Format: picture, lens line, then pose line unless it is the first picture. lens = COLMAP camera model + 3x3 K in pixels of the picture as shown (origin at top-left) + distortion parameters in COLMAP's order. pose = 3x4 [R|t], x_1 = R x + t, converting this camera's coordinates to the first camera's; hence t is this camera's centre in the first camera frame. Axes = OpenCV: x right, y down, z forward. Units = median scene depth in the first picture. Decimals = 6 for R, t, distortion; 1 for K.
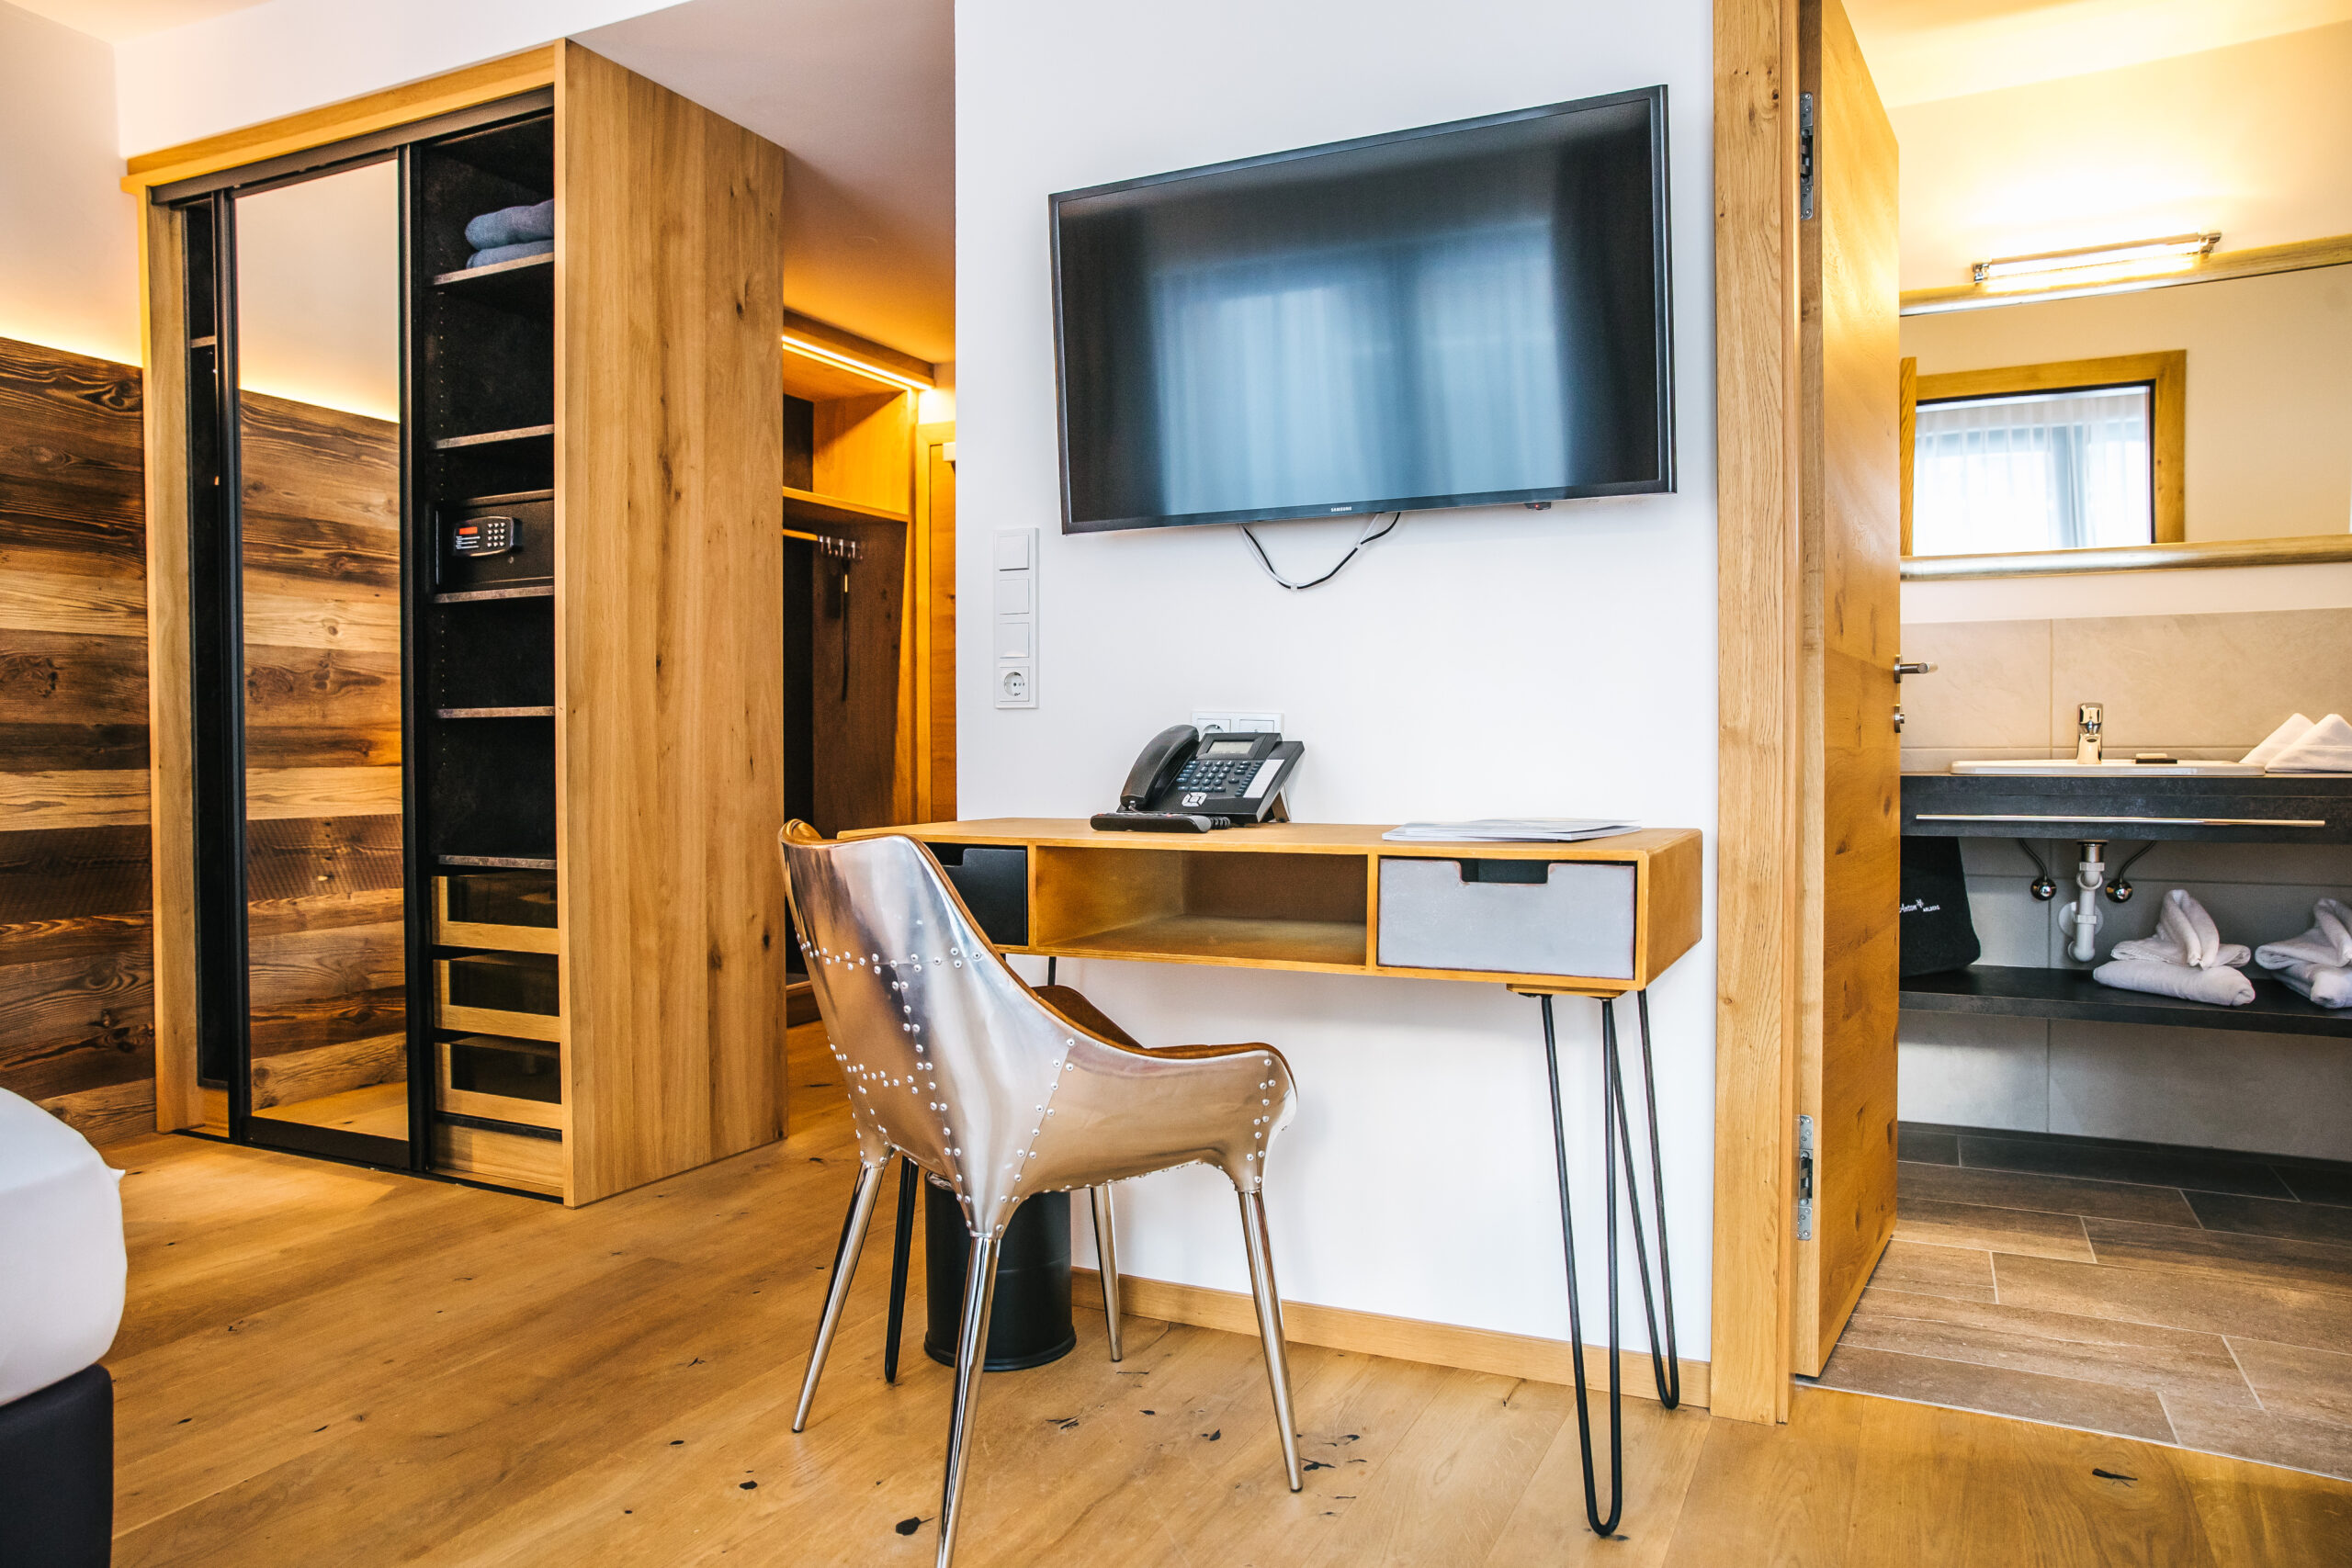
lens RADIAL K [[1606.5, 0, 1176.0], [0, 1606.5, 784.0], [0, 0, 1]] dist [-0.098963, 0.134101]
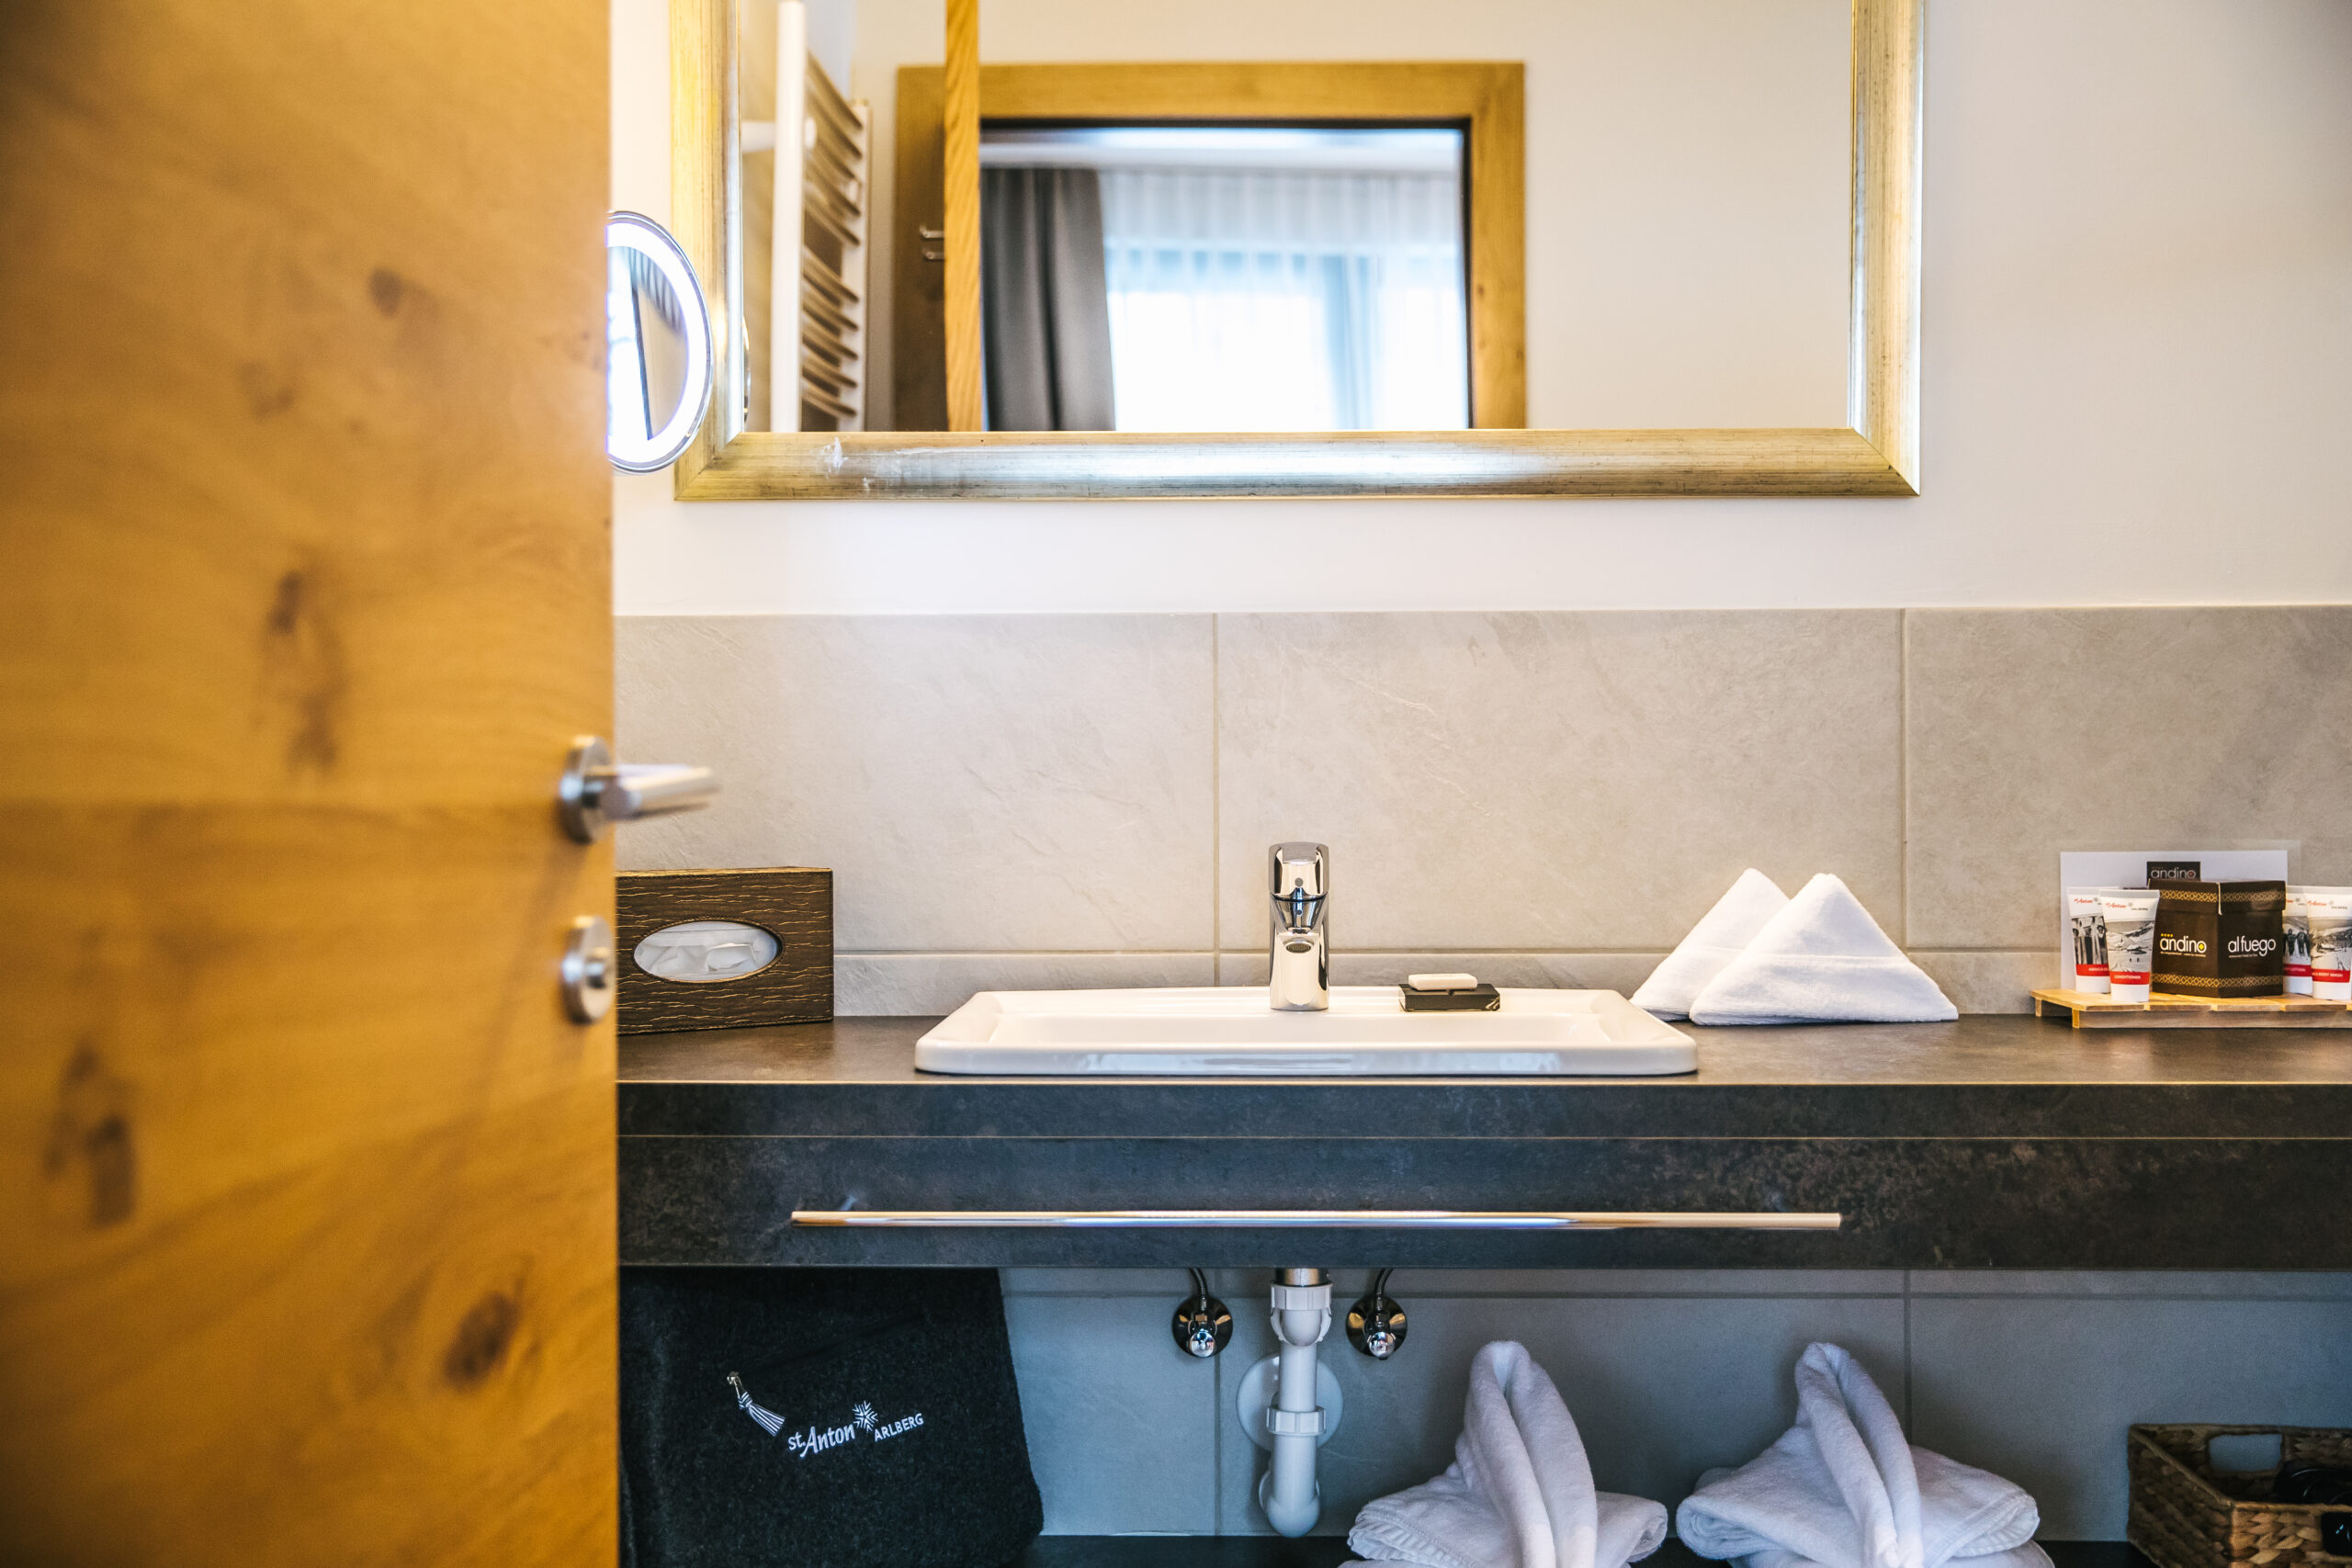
lens RADIAL K [[2661.7, 0, 1176.0], [0, 2661.7, 784.0], [0, 0, 1]] dist [0.000926, 0.001745]
pose [[0.909997, 0.005150, 0.414584, 0.293244], [0.007031, 0.999587, -0.027850, -0.047777], [-0.414556, 0.028259, 0.909585, 0.441266]]
